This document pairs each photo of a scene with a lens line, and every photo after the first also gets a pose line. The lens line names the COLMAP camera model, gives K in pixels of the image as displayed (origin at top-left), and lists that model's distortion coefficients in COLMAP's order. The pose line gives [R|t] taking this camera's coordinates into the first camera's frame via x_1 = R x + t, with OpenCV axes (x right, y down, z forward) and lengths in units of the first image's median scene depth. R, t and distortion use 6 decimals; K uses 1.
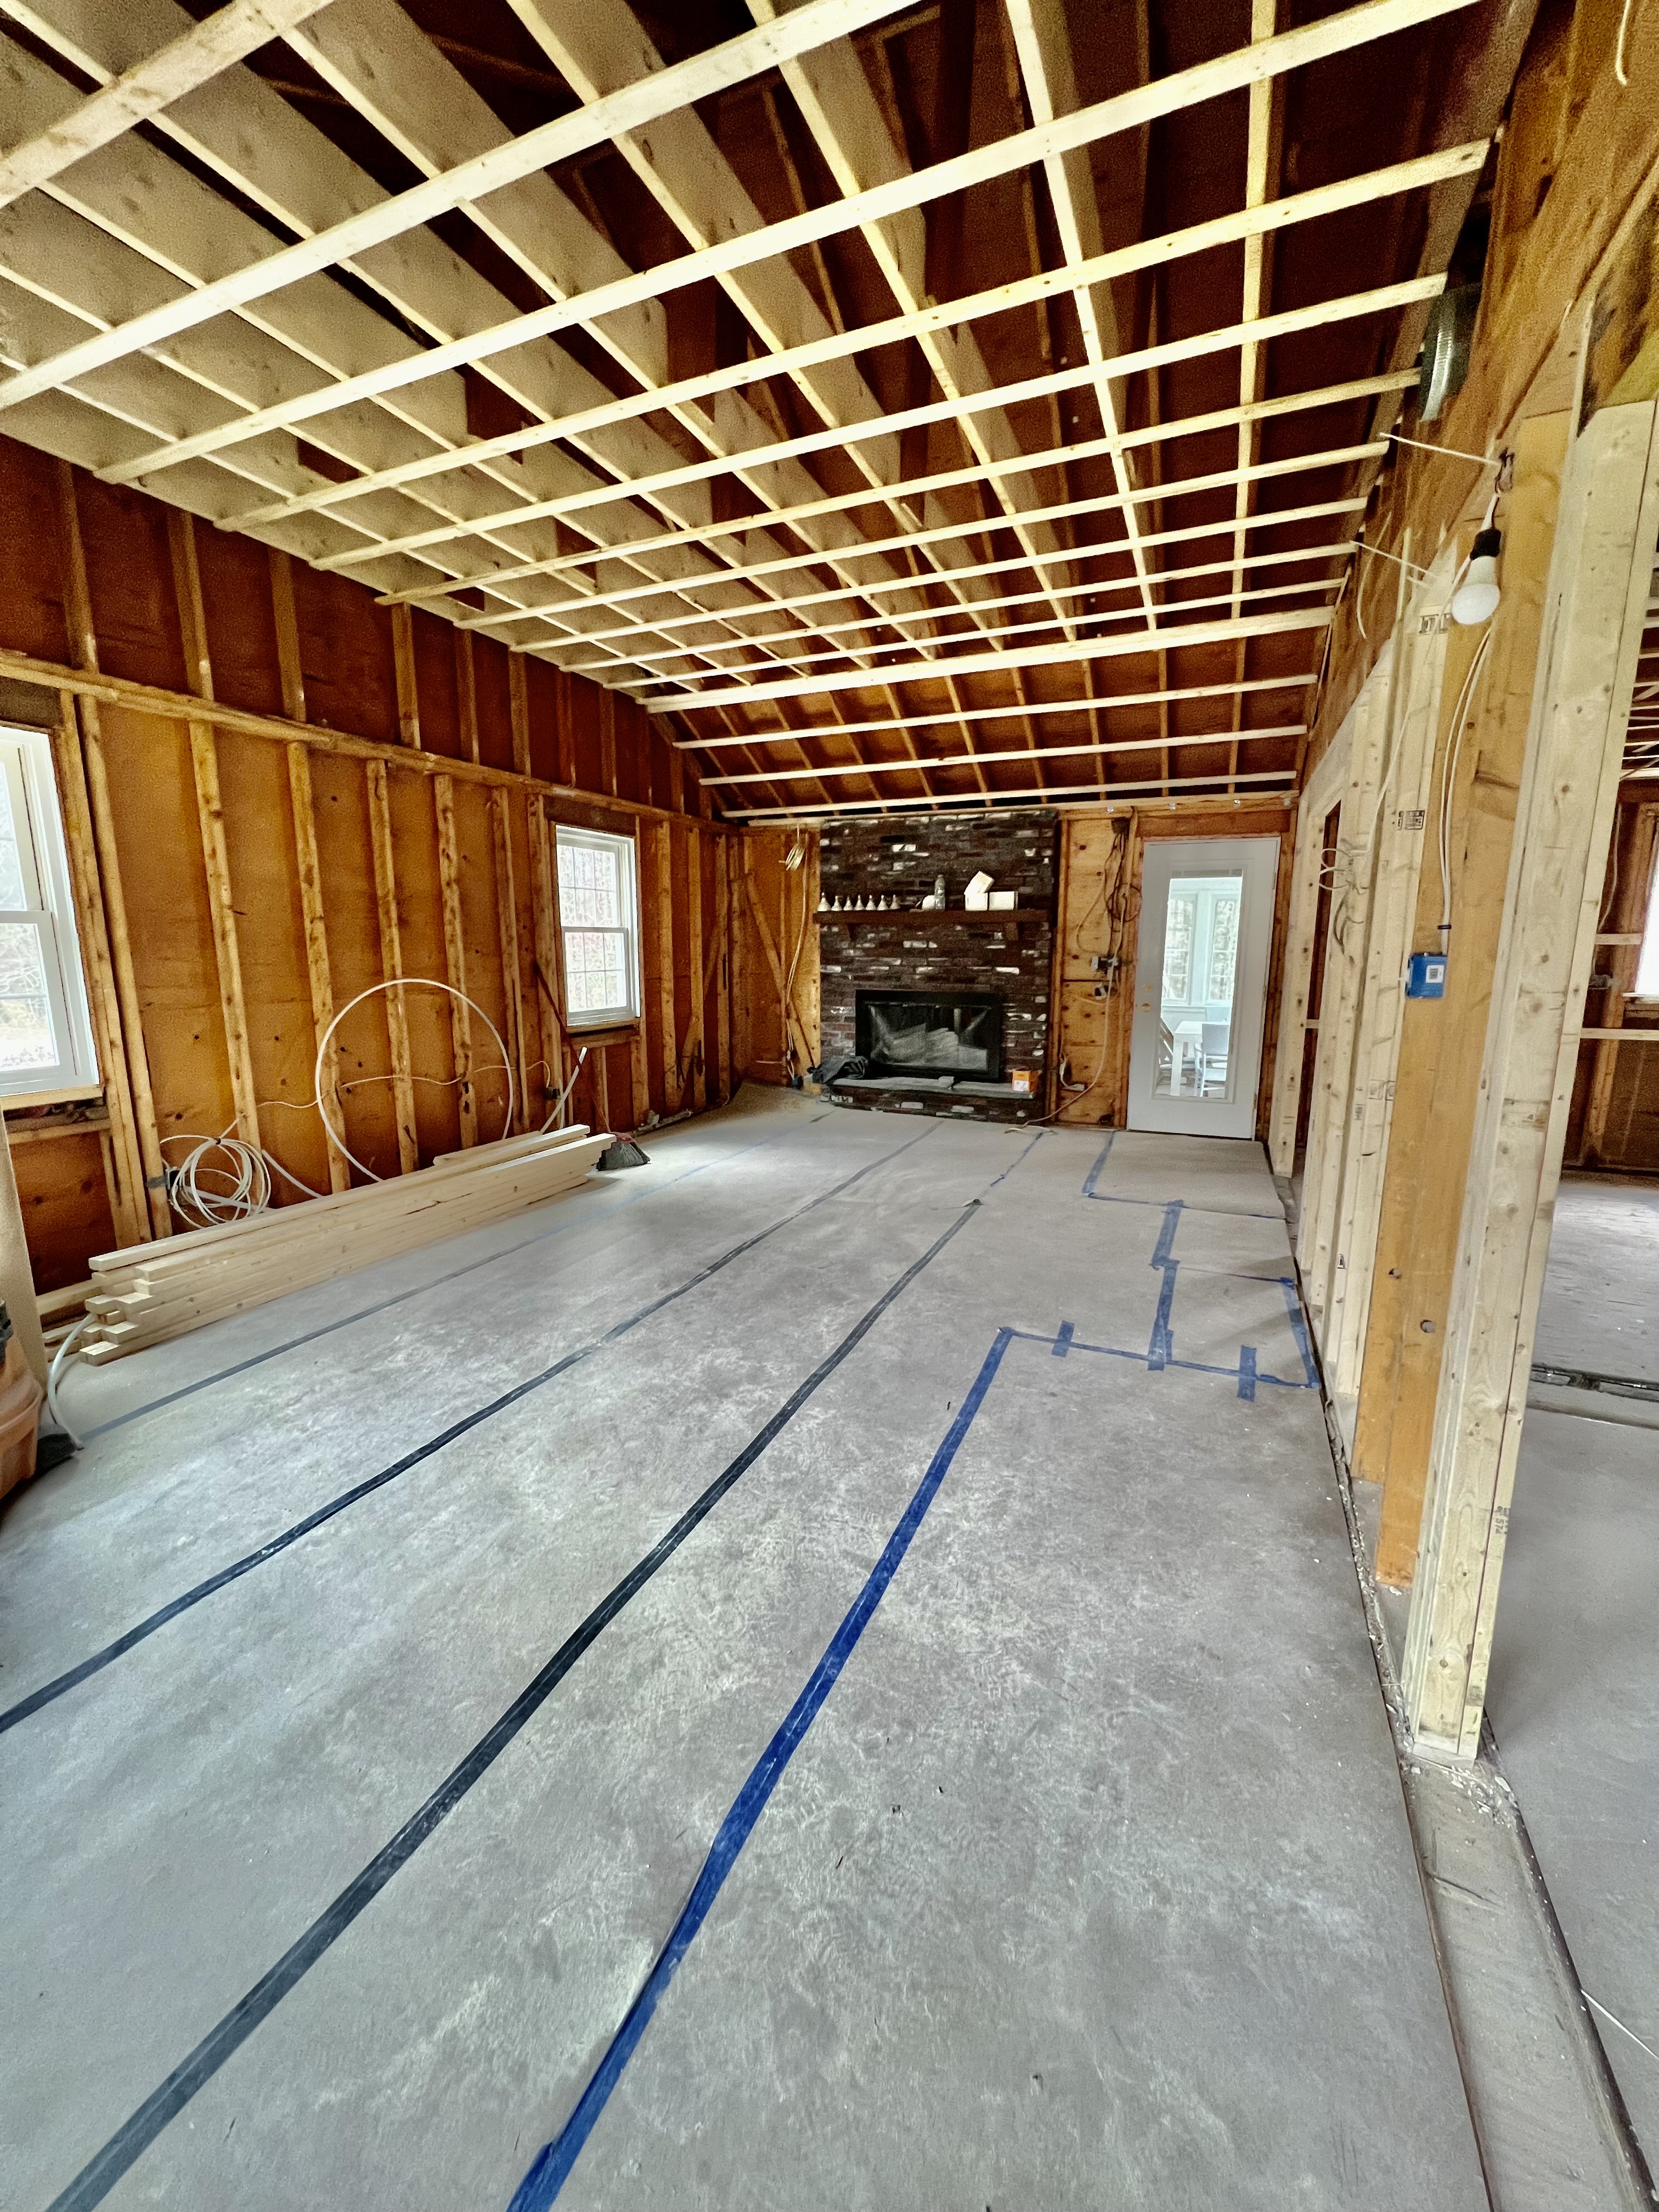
lens RADIAL K [[889.0, 0, 829.9], [0, 889.0, 1103.4], [0, 0, 1]] dist [0.006174, 0.000353]
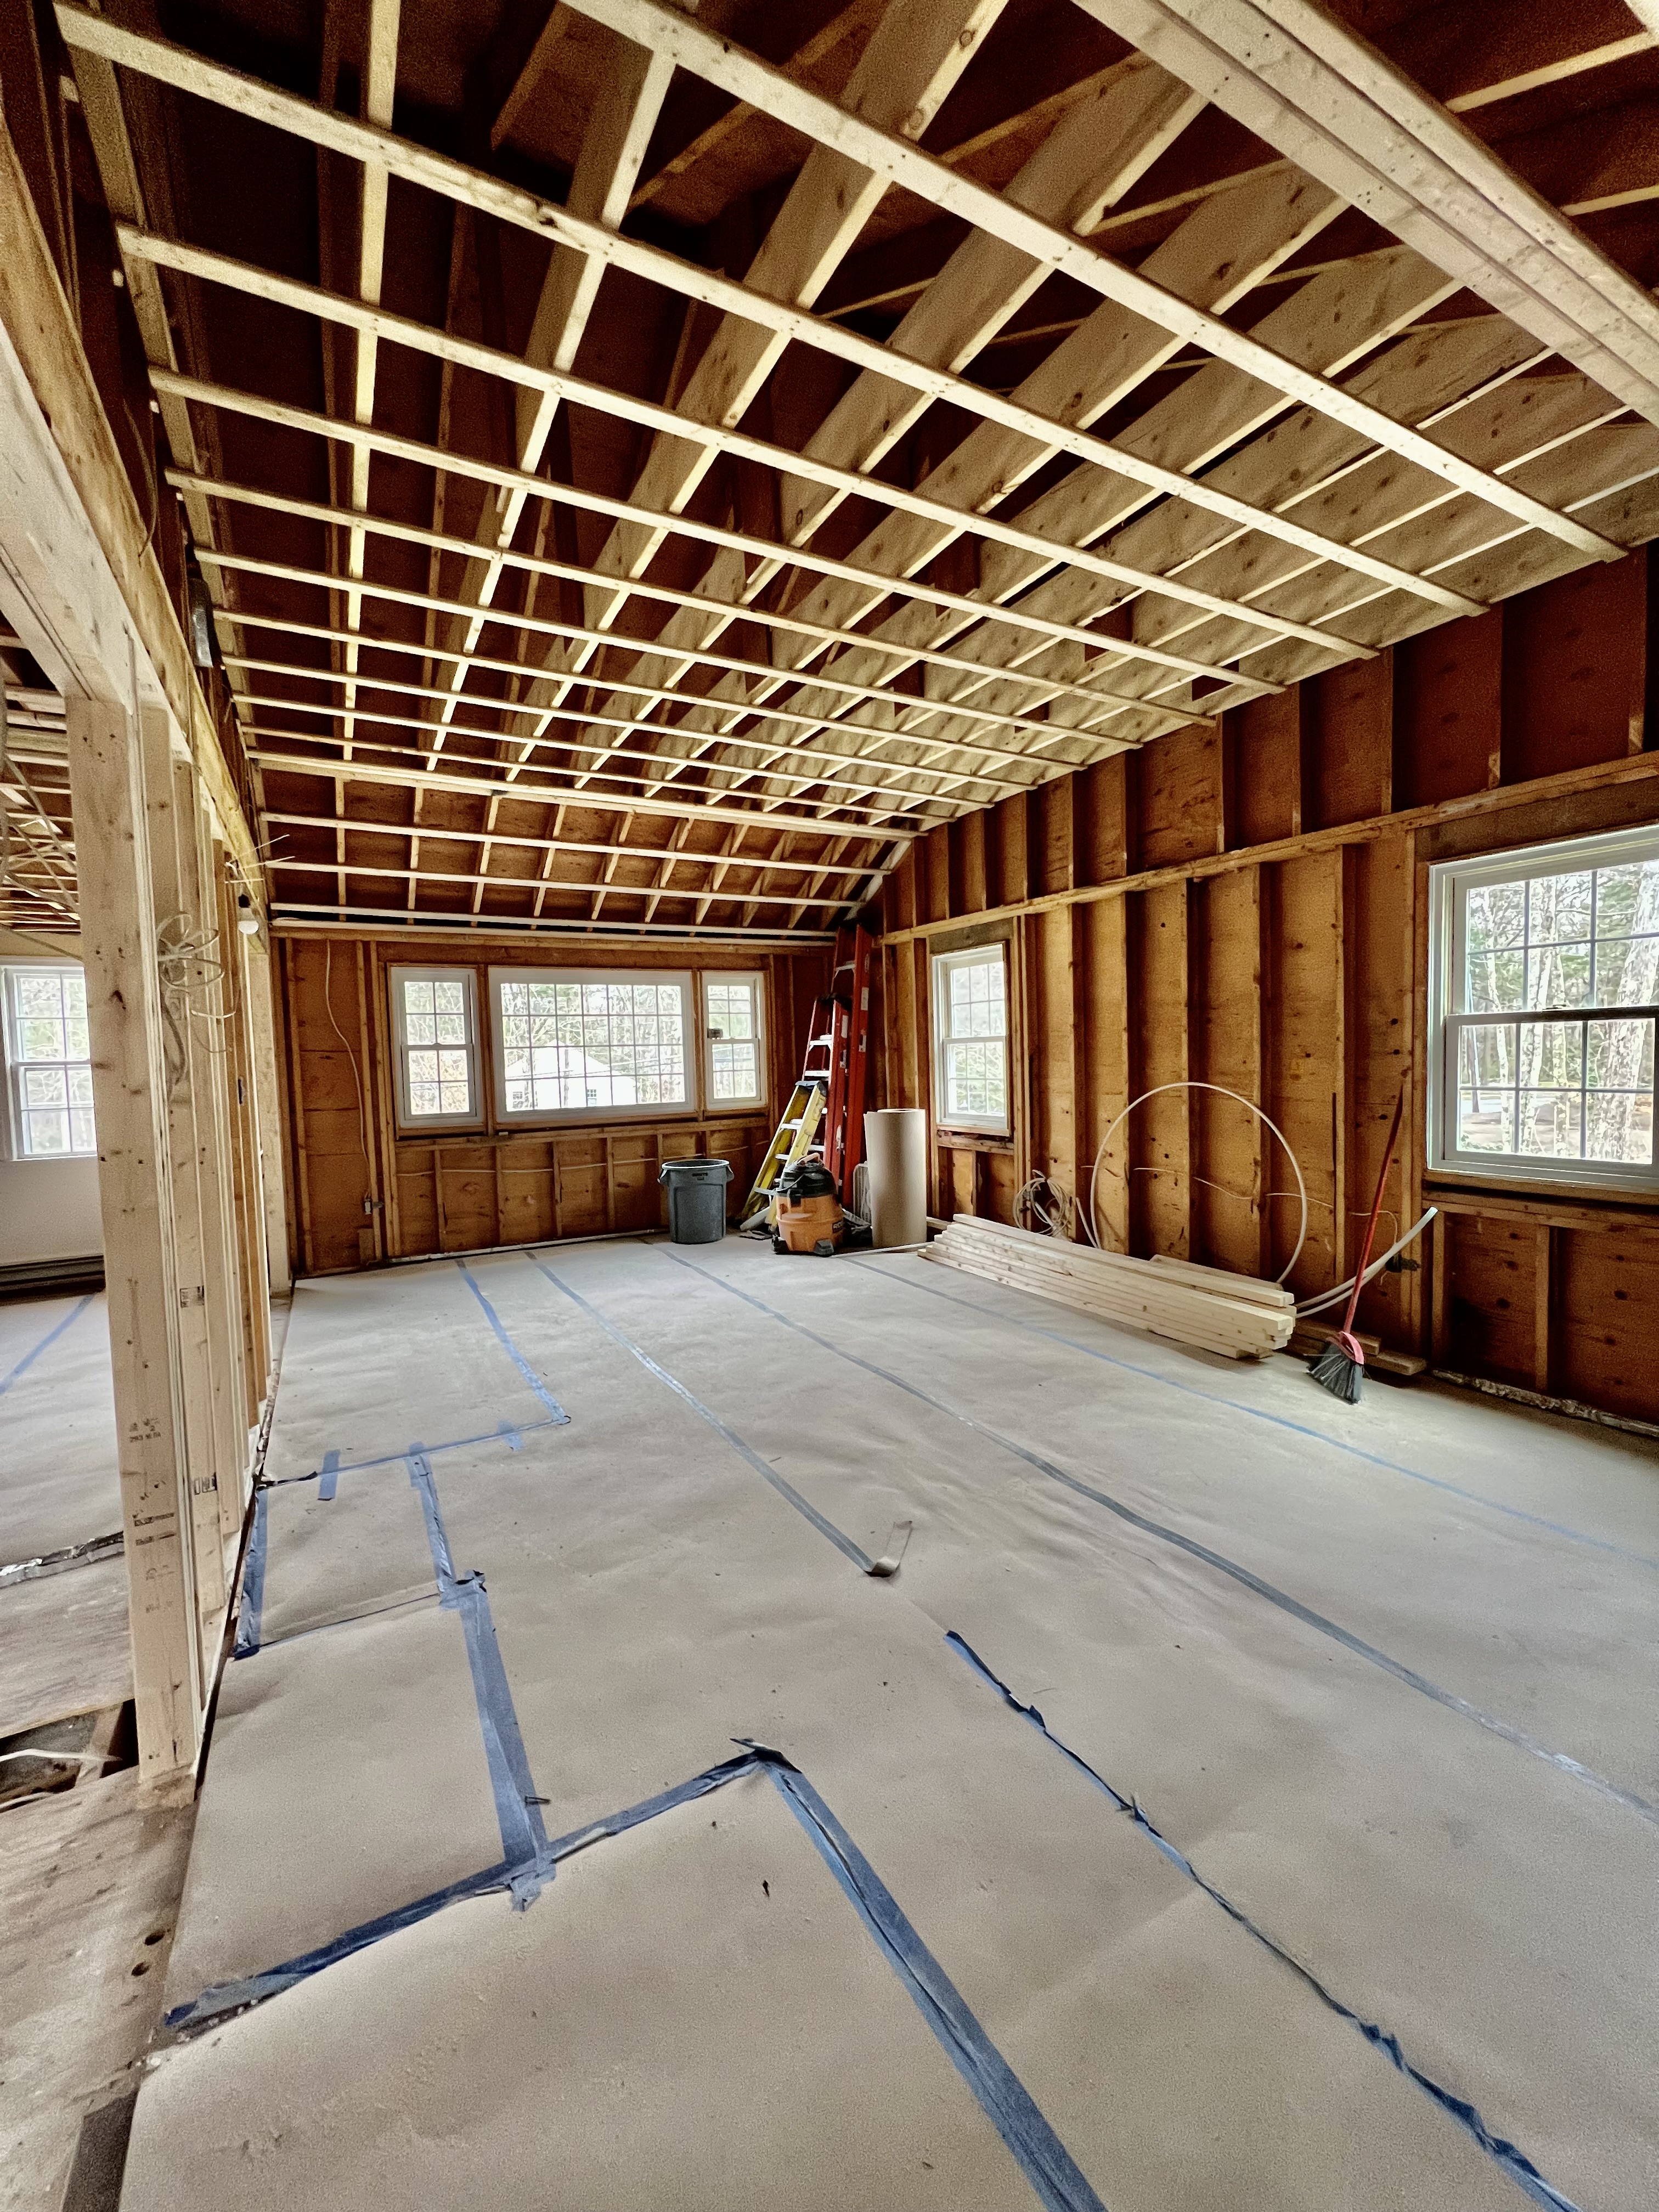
lens RADIAL K [[889.0, 0, 827.3], [0, 889.0, 1101.5], [0, 0, 1]] dist [0.006174, 0.000353]
pose [[-0.606589, 0.056270, -0.793022, 0.406323], [-0.119217, 0.979775, 0.160712, -0.160184], [0.786026, 0.192028, -0.587612, 0.878528]]
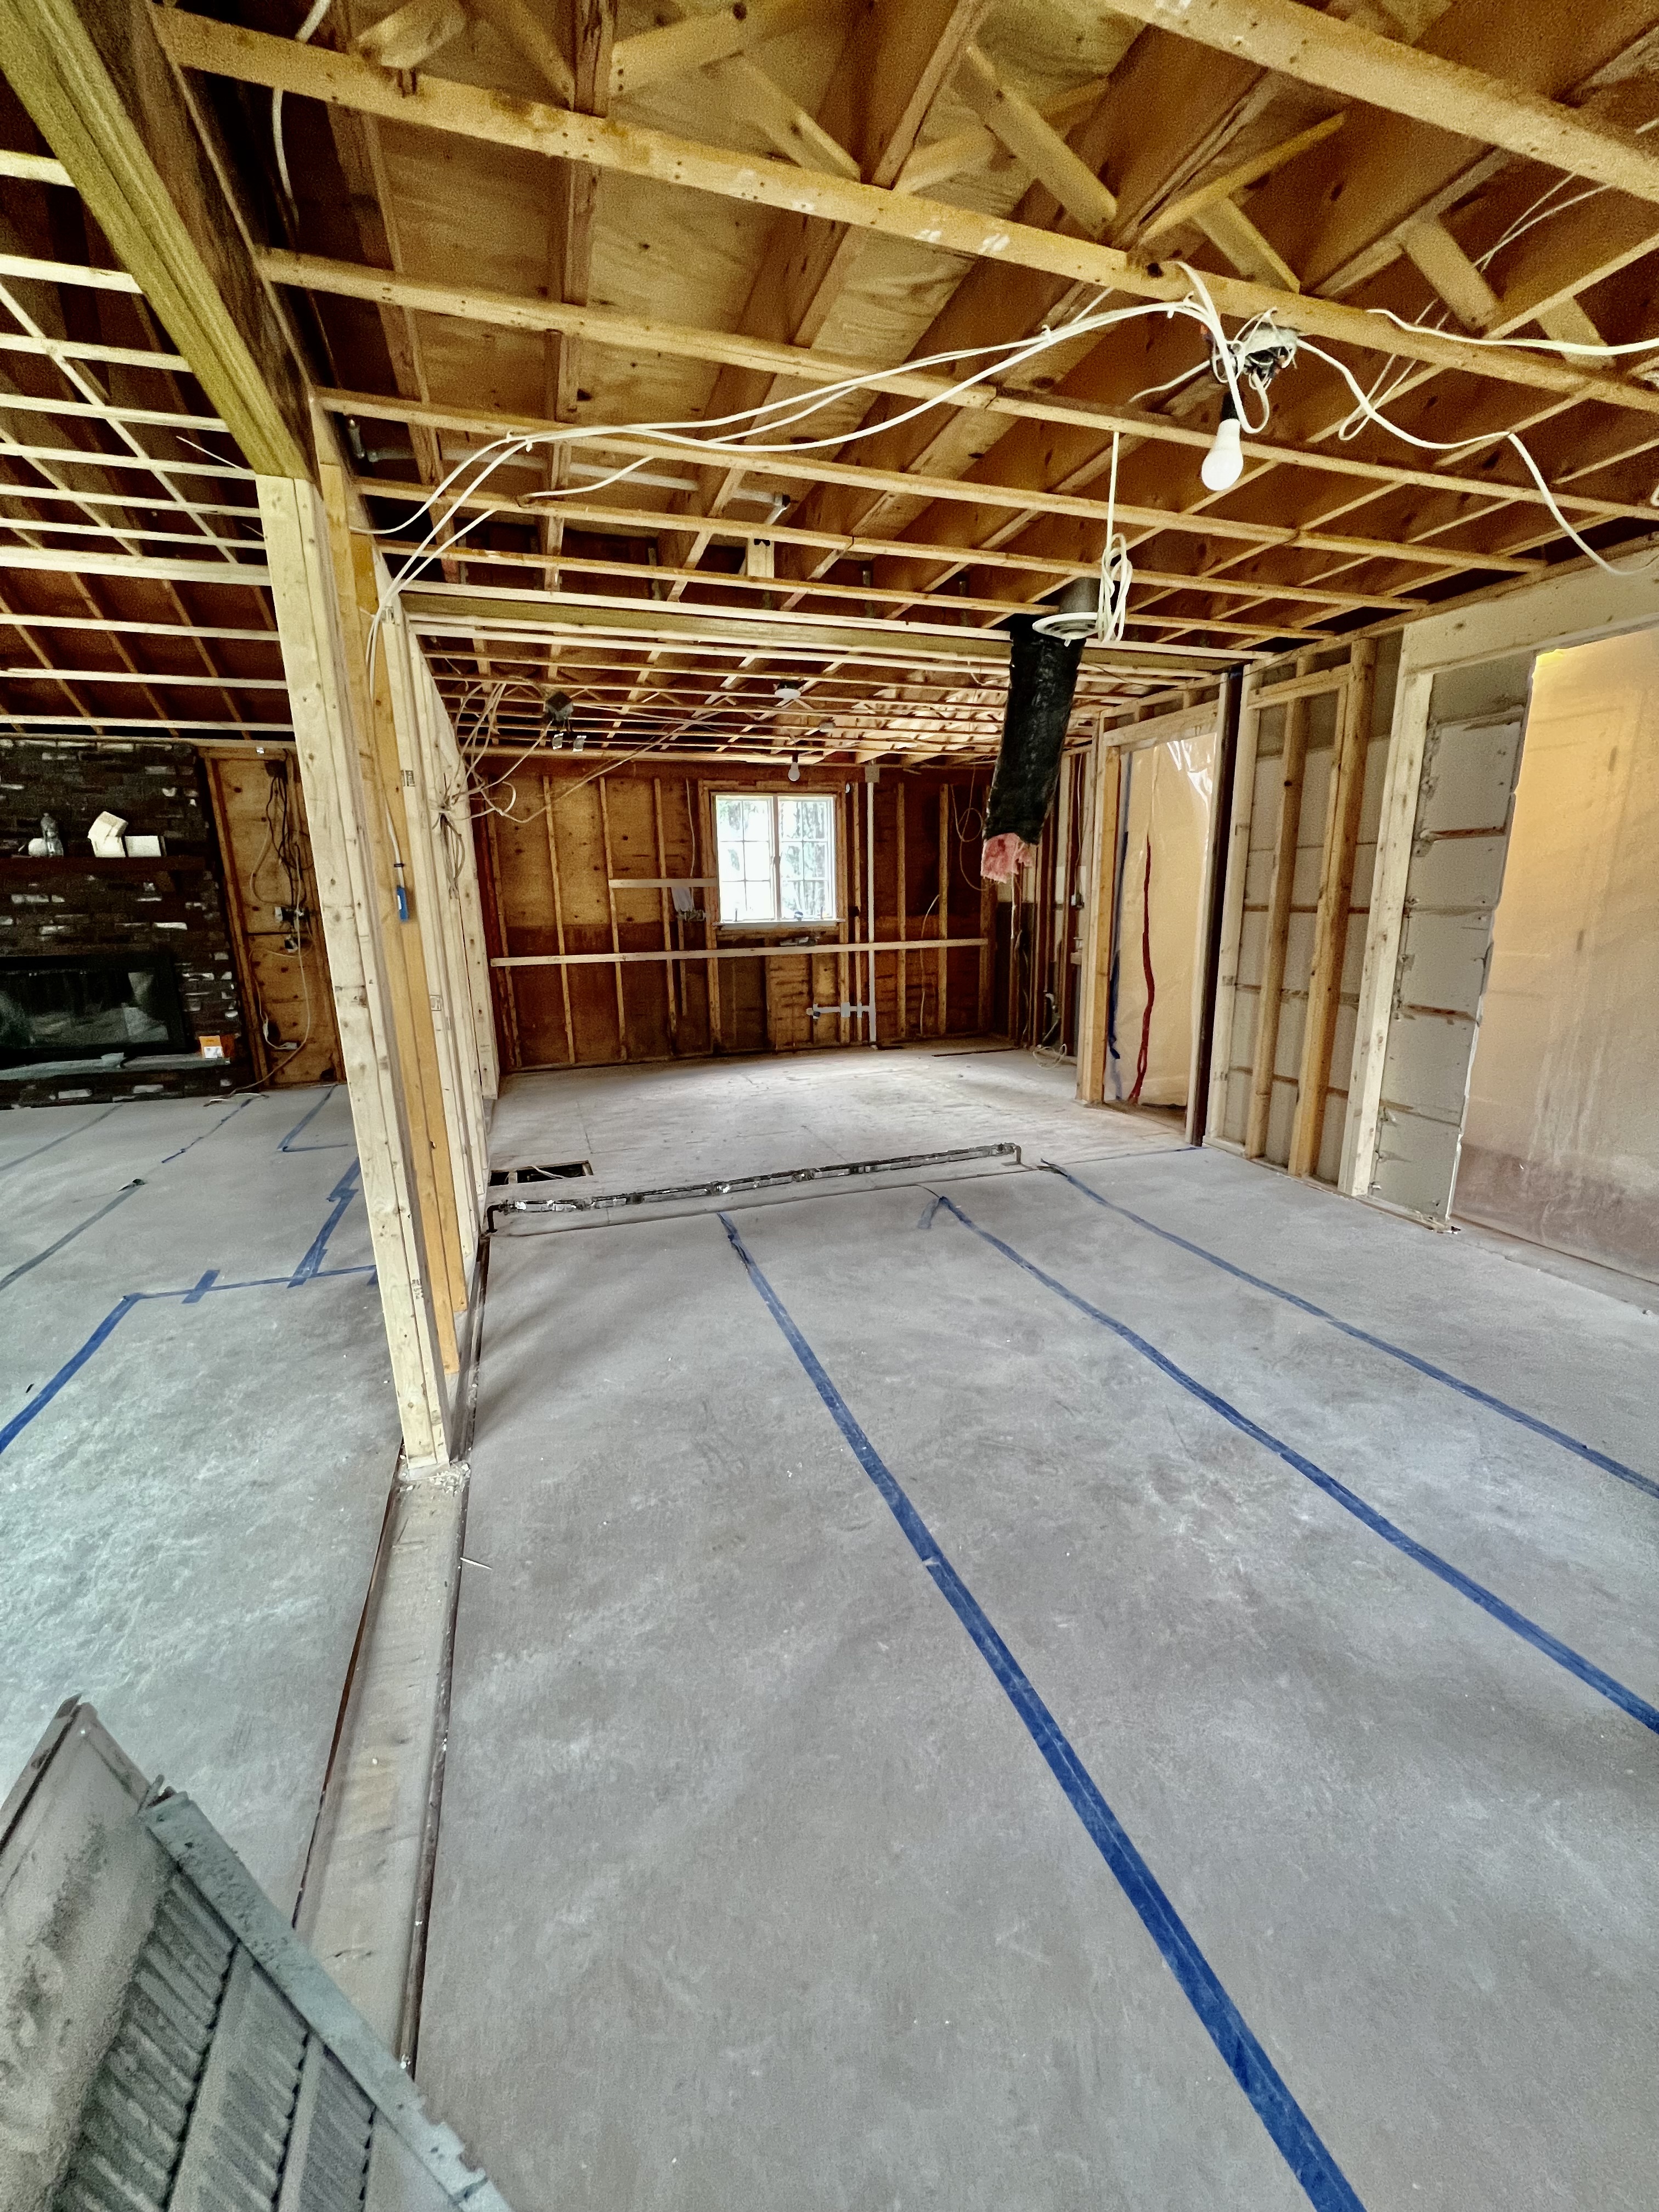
lens RADIAL K [[889.0, 0, 827.1], [0, 889.0, 1104.2], [0, 0, 1]] dist [0.006174, 0.000353]
pose [[0.744421, -0.171884, 0.645207, 0.084760], [0.139867, 0.985002, 0.101031, 0.028979], [-0.652897, 0.015033, 0.757298, -0.107945]]
